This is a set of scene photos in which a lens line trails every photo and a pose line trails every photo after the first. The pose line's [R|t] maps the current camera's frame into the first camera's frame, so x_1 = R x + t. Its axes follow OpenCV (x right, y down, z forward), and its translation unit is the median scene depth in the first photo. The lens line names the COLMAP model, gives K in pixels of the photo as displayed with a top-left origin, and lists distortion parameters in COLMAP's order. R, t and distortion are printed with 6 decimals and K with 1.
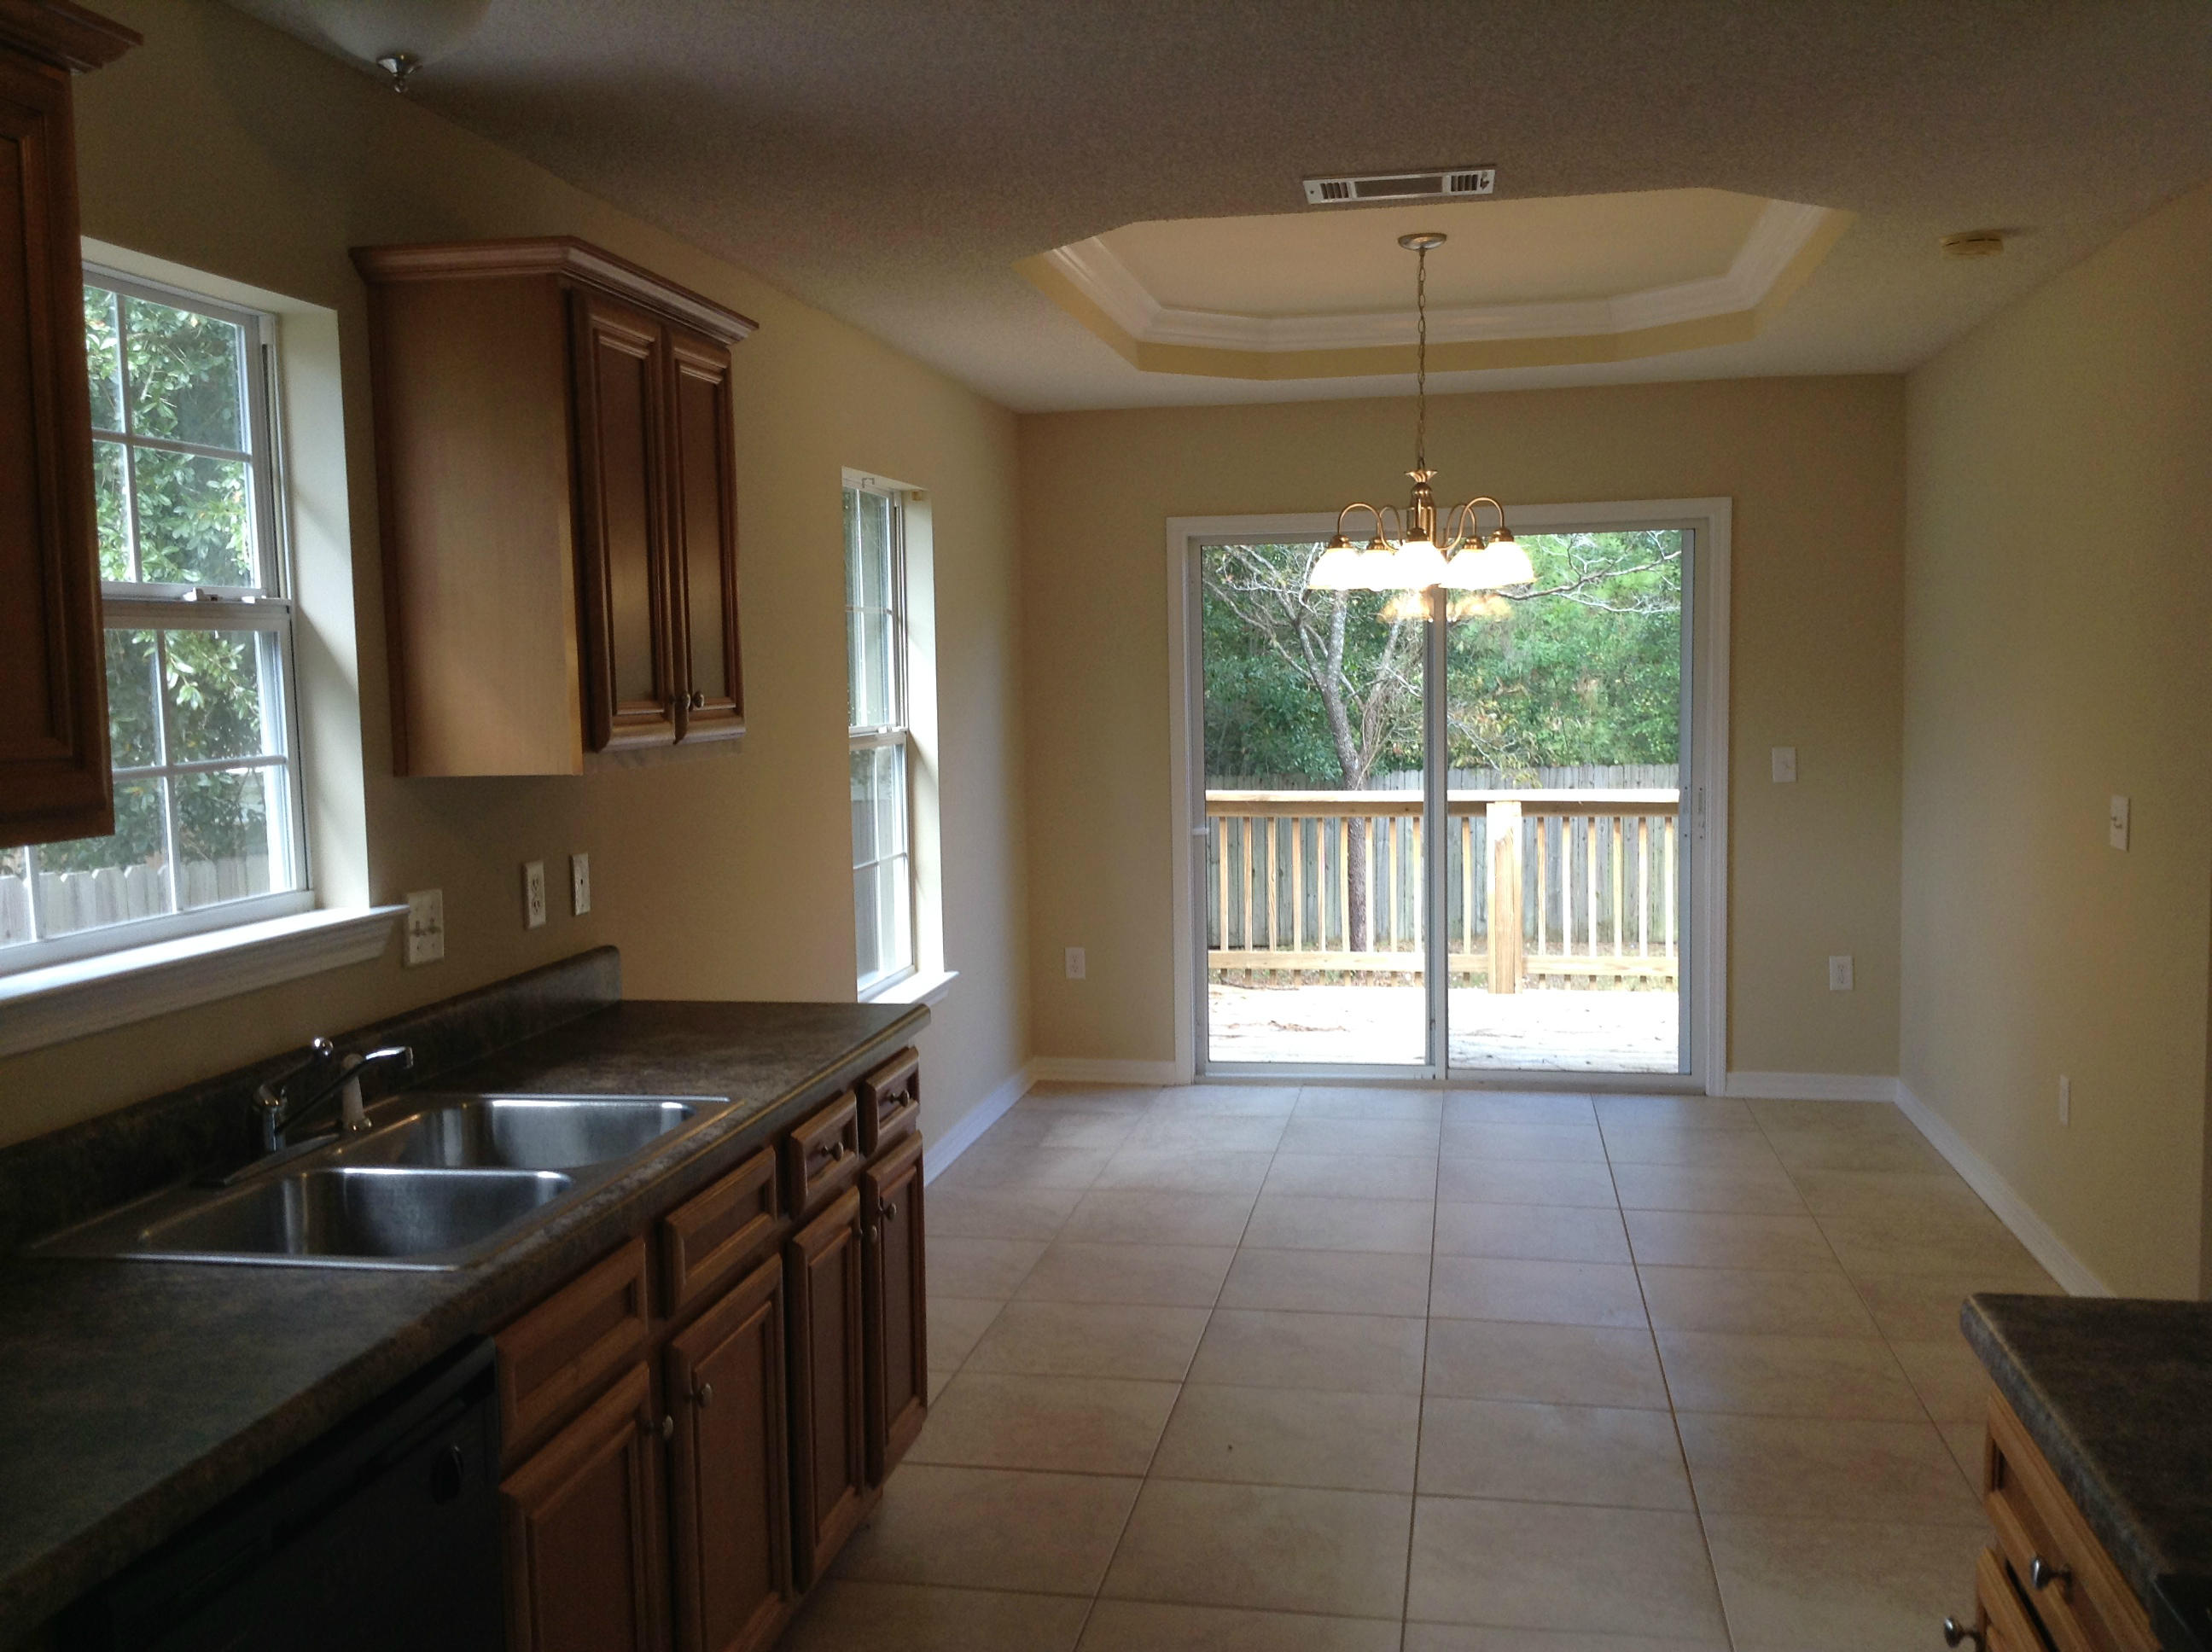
lens RADIAL K [[2059.2, 0, 1113.6], [0, 2059.2, 830.9], [0, 0, 1]] dist [0.014596, 0.000000]
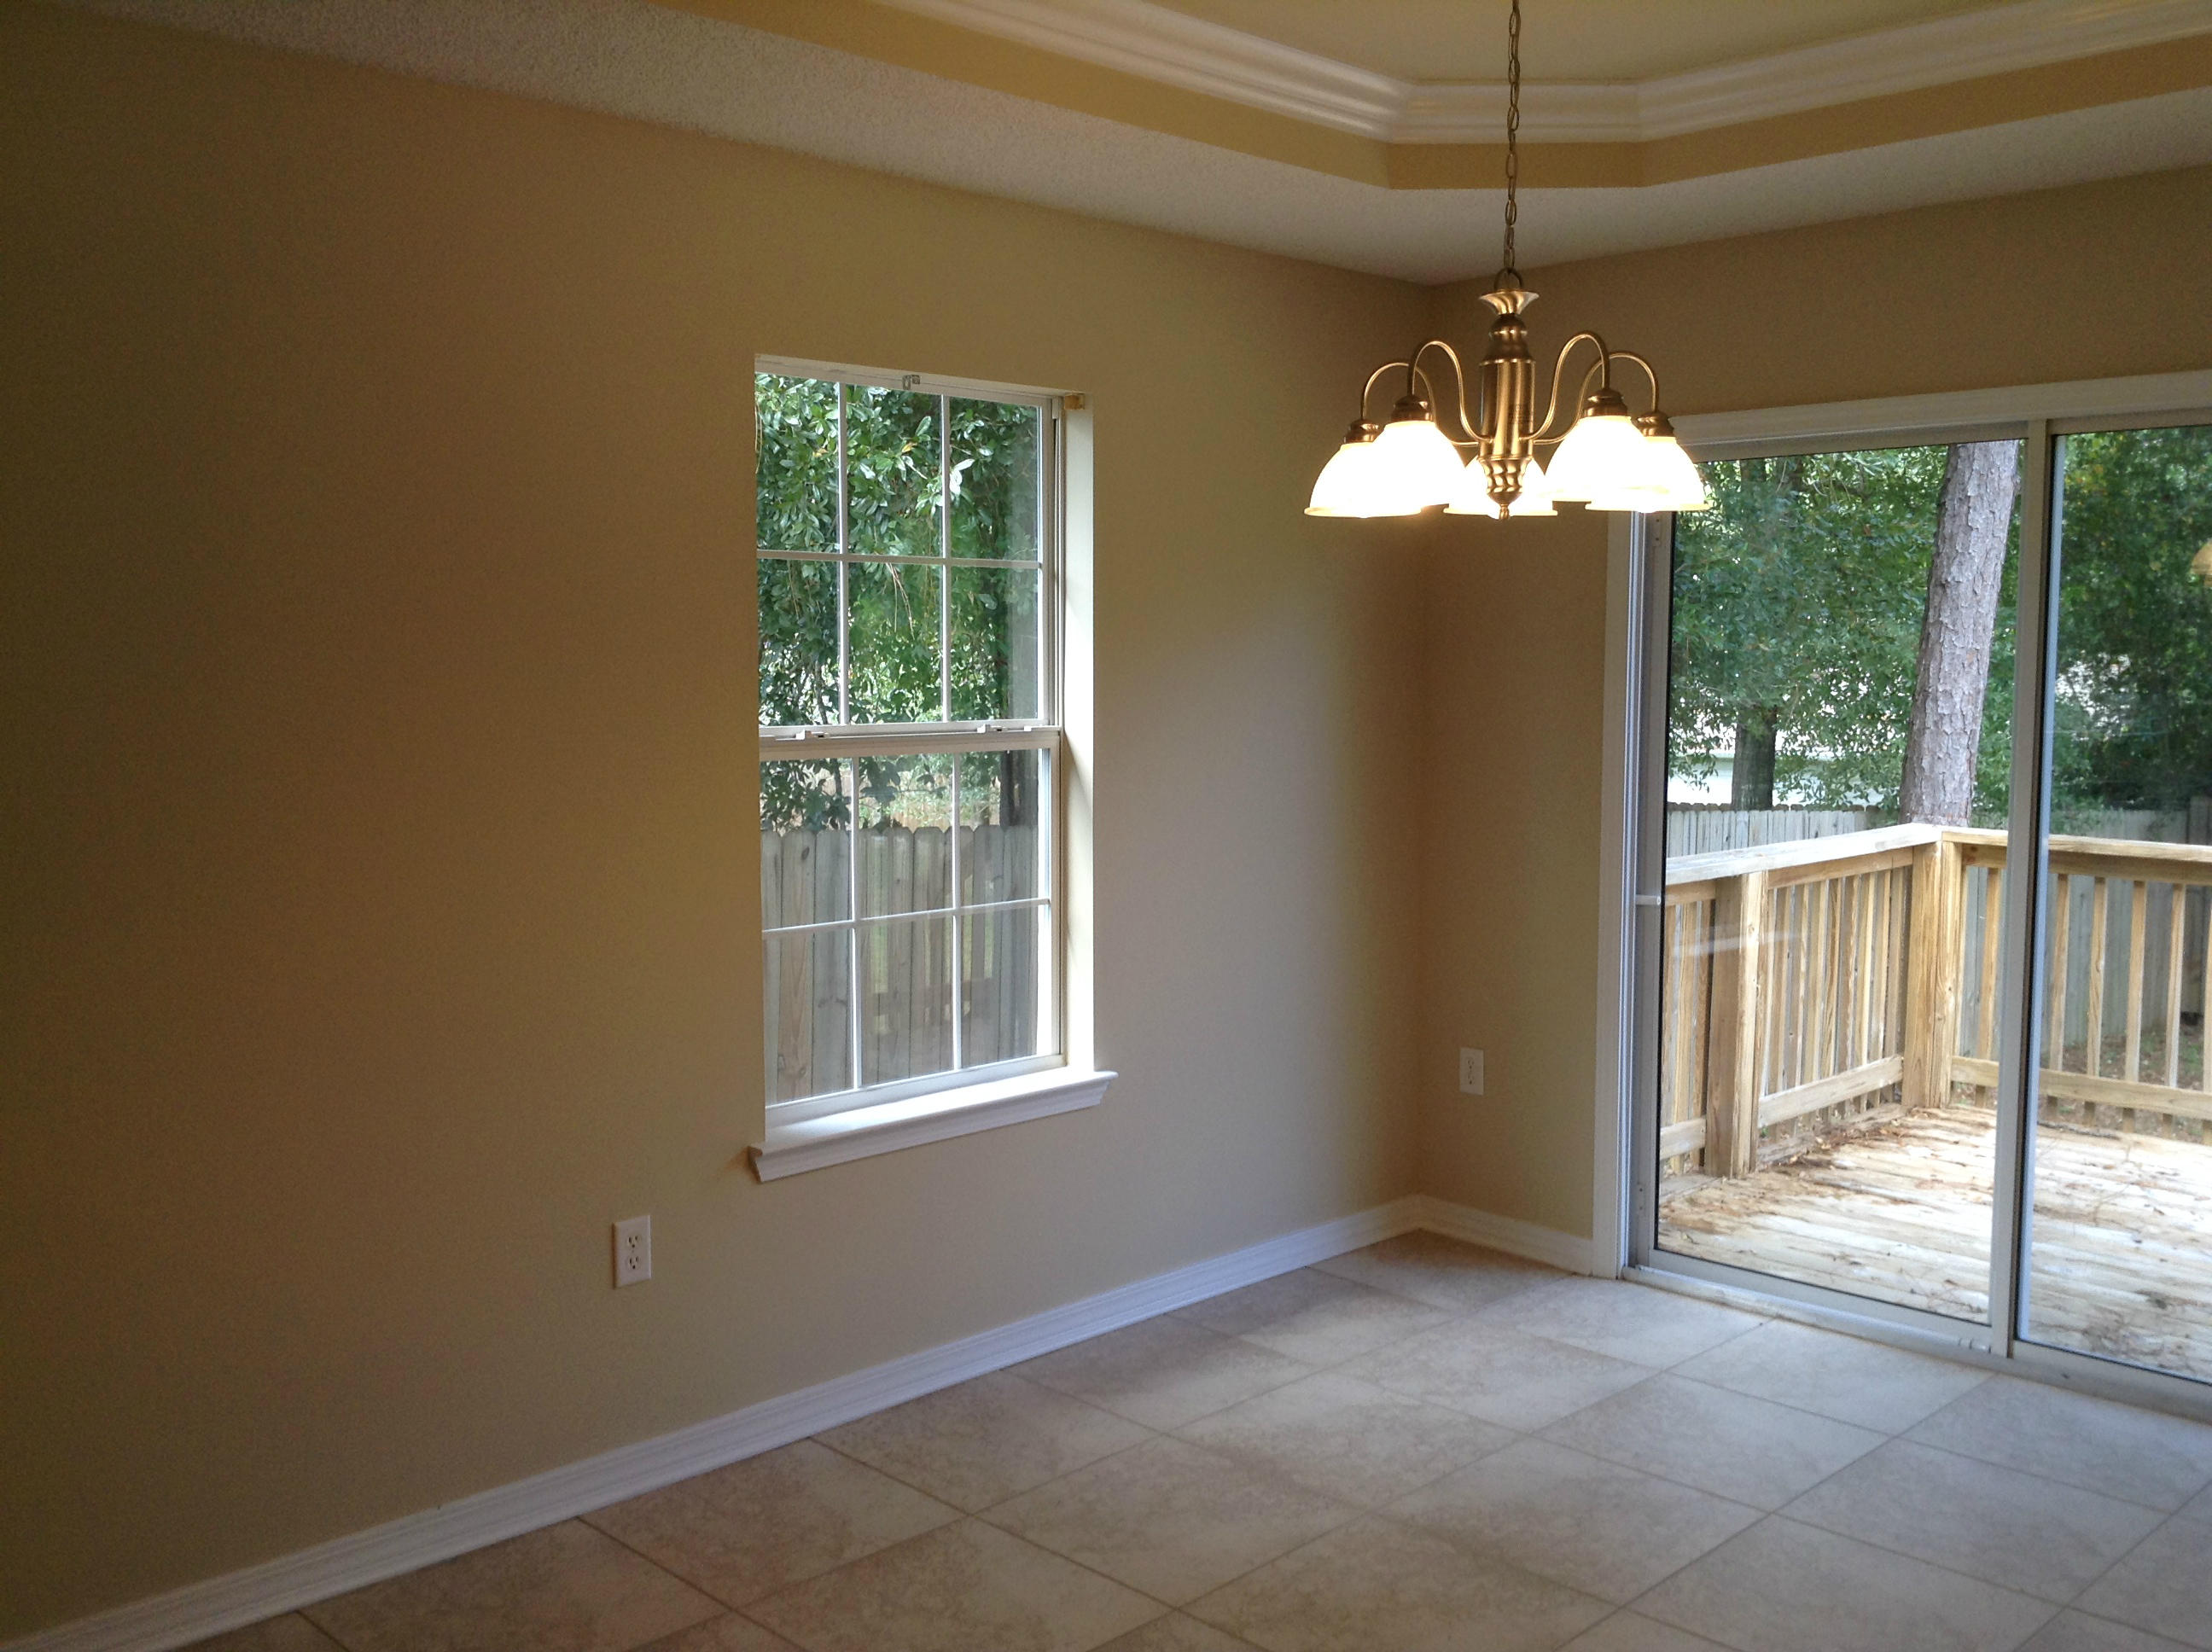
lens RADIAL K [[2059.2, 0, 1100.9], [0, 2059.2, 824.2], [0, 0, 1]] dist [0.014596, 0.000000]
pose [[0.816157, 0.063938, -0.574282, 0.321431], [-0.058001, 0.997905, 0.028671, -0.037604], [0.574912, 0.009909, 0.818155, 0.418096]]
